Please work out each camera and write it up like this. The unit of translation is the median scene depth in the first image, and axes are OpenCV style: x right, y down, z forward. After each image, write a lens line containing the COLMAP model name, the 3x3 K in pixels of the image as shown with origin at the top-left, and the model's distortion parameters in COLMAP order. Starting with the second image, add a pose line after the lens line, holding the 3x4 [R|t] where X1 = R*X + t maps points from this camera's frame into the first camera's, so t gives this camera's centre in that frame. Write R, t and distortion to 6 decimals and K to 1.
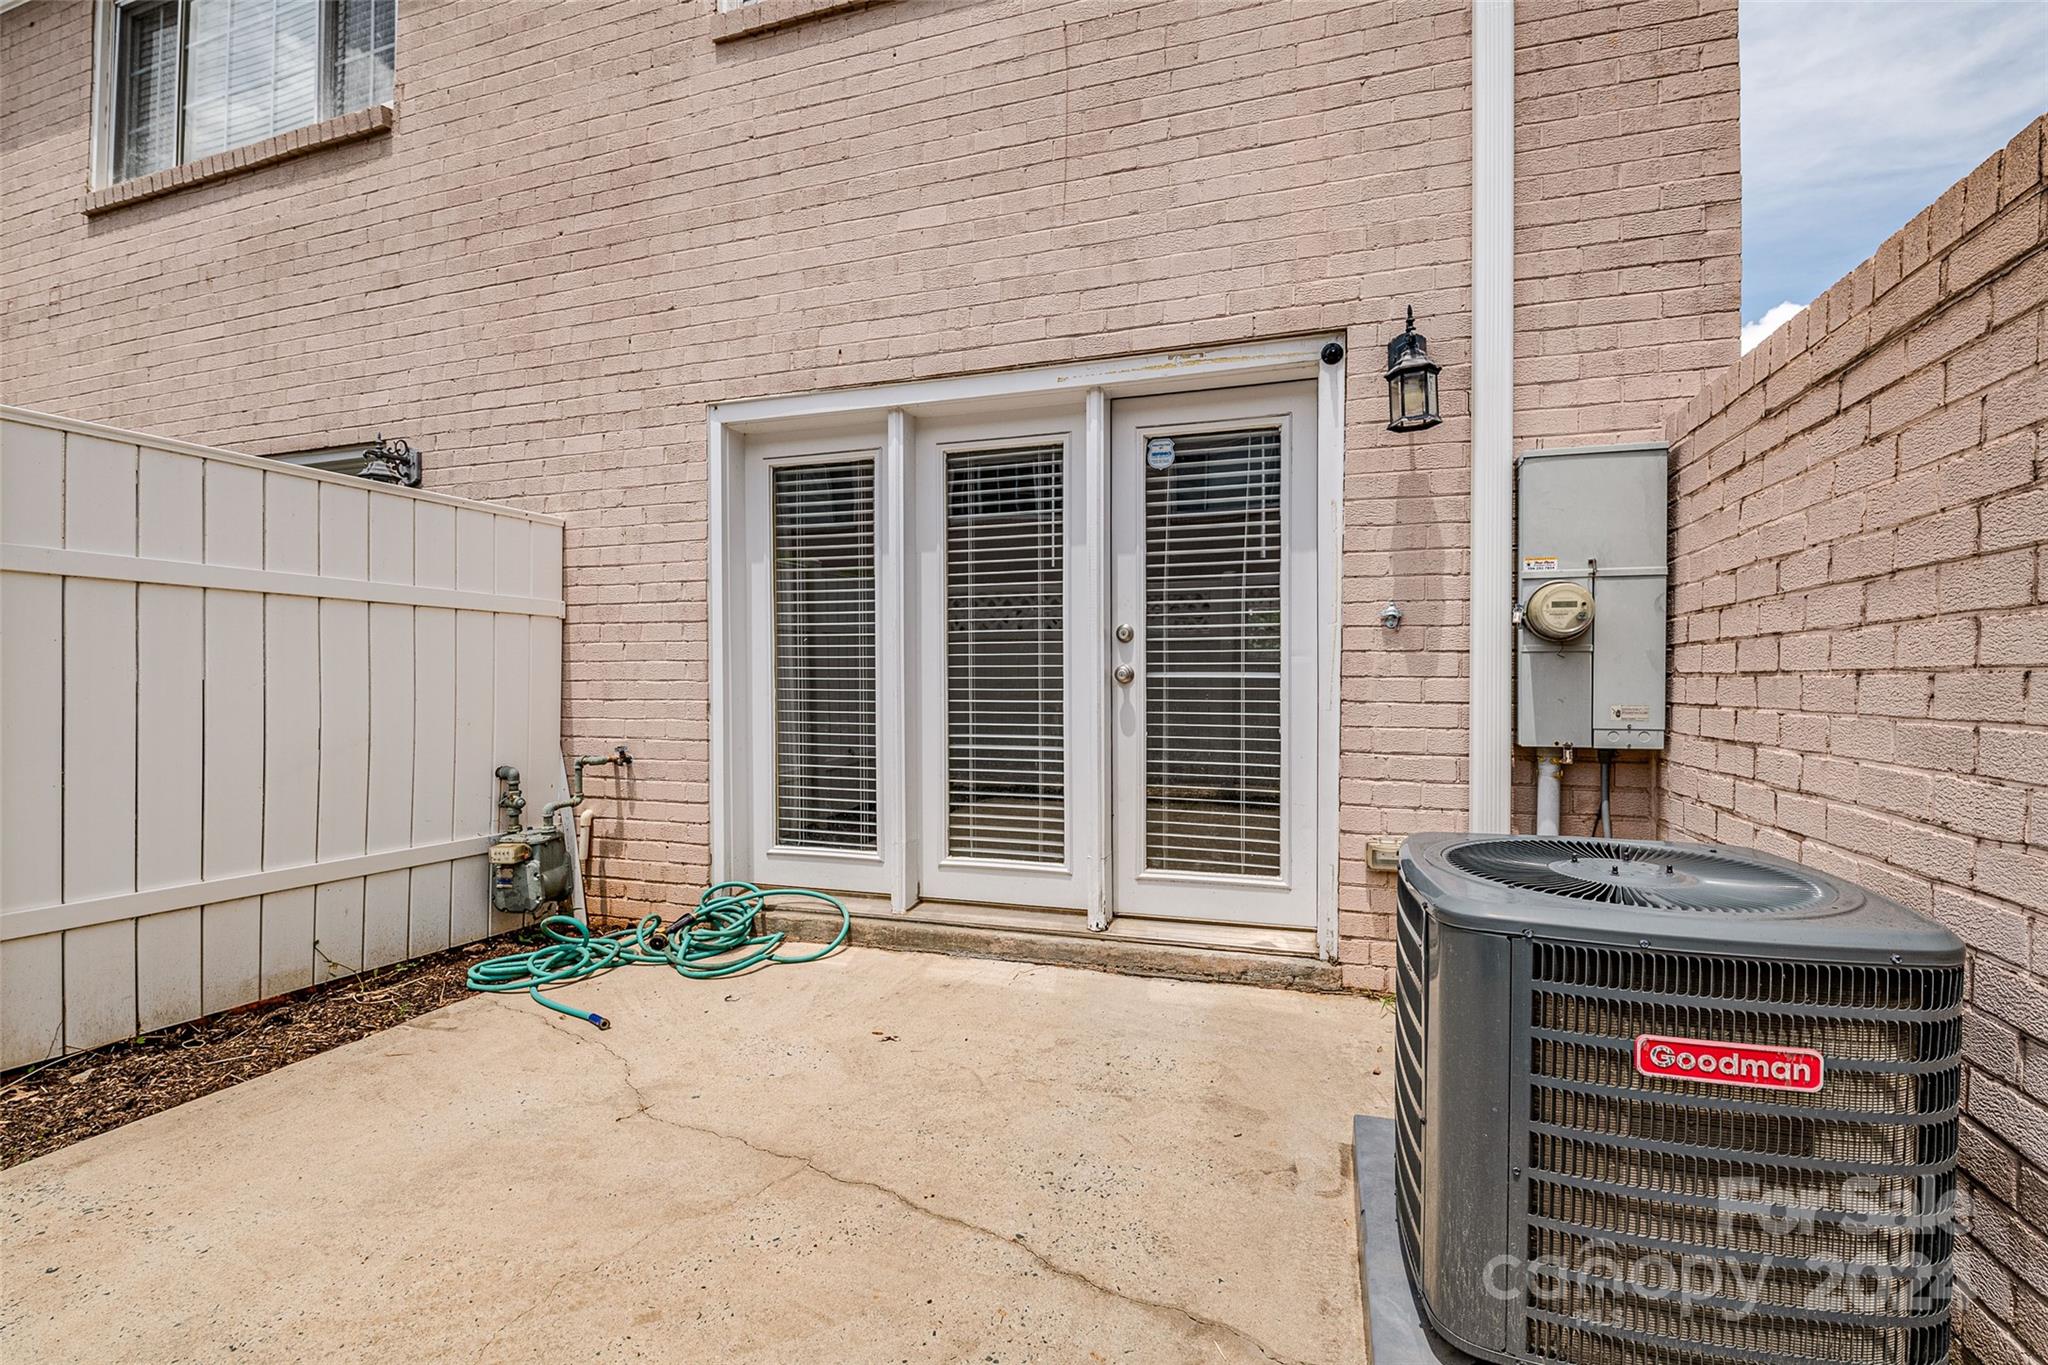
lens RADIAL K [[890.8, 0, 1024.0], [0, 890.8, 682.5], [0, 0, 1]] dist [0.002729, -0.008849]
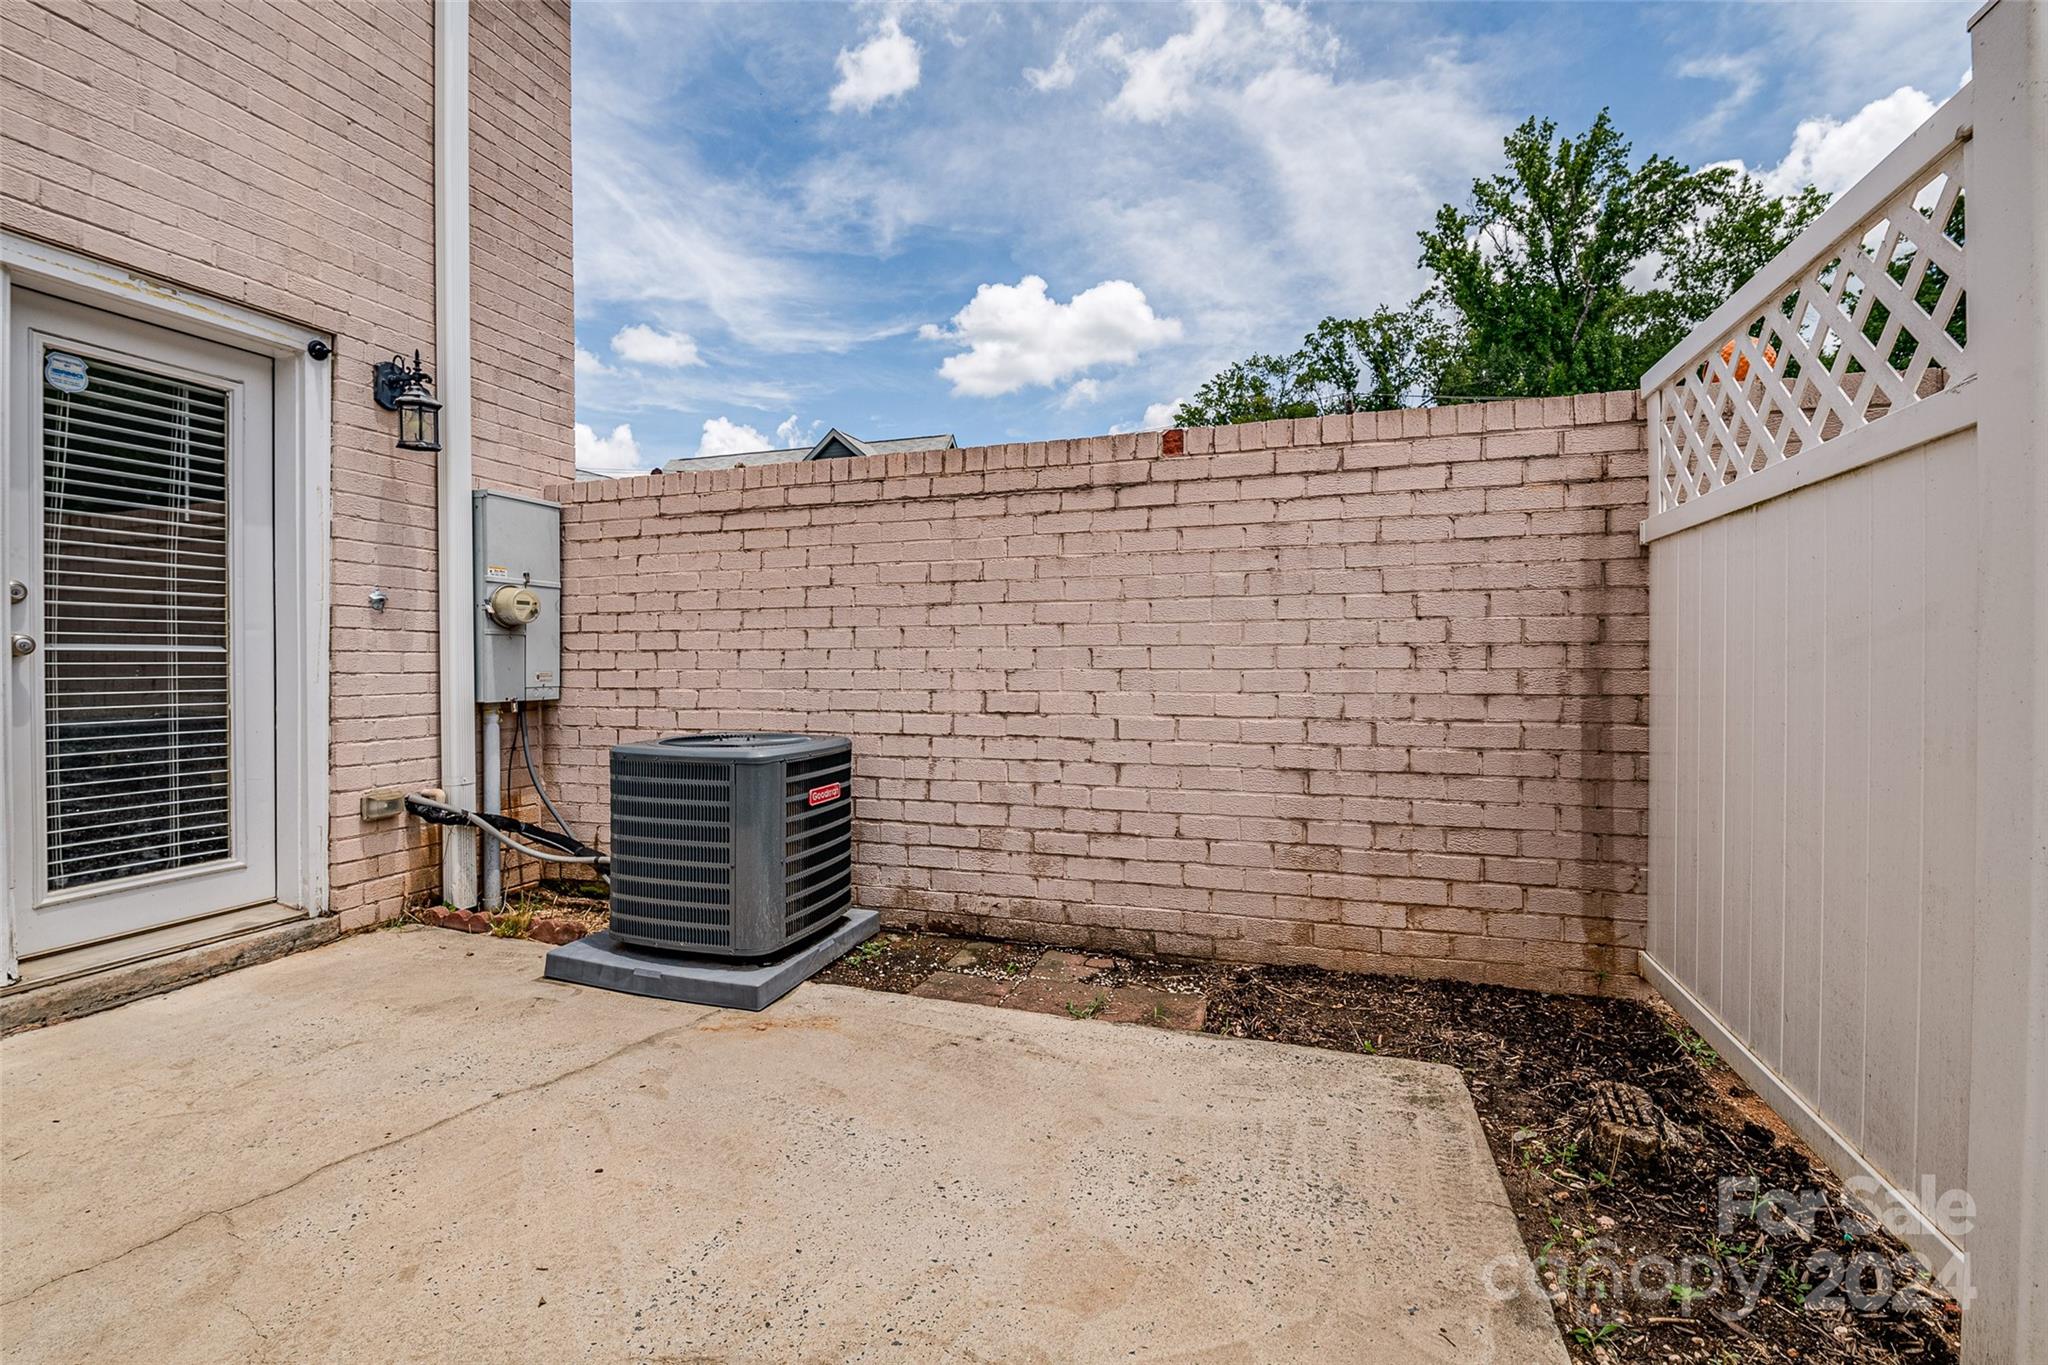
lens RADIAL K [[886.7, 0, 1036.5], [0, 886.7, 645.7], [0, 0, 1]] dist [0.020600, -0.010093]
pose [[-0.009282, 0.015106, 0.999843, -0.652174], [0.005321, 0.999872, -0.015057, 0.007171], [-0.999943, 0.005180, -0.009361, 0.127575]]
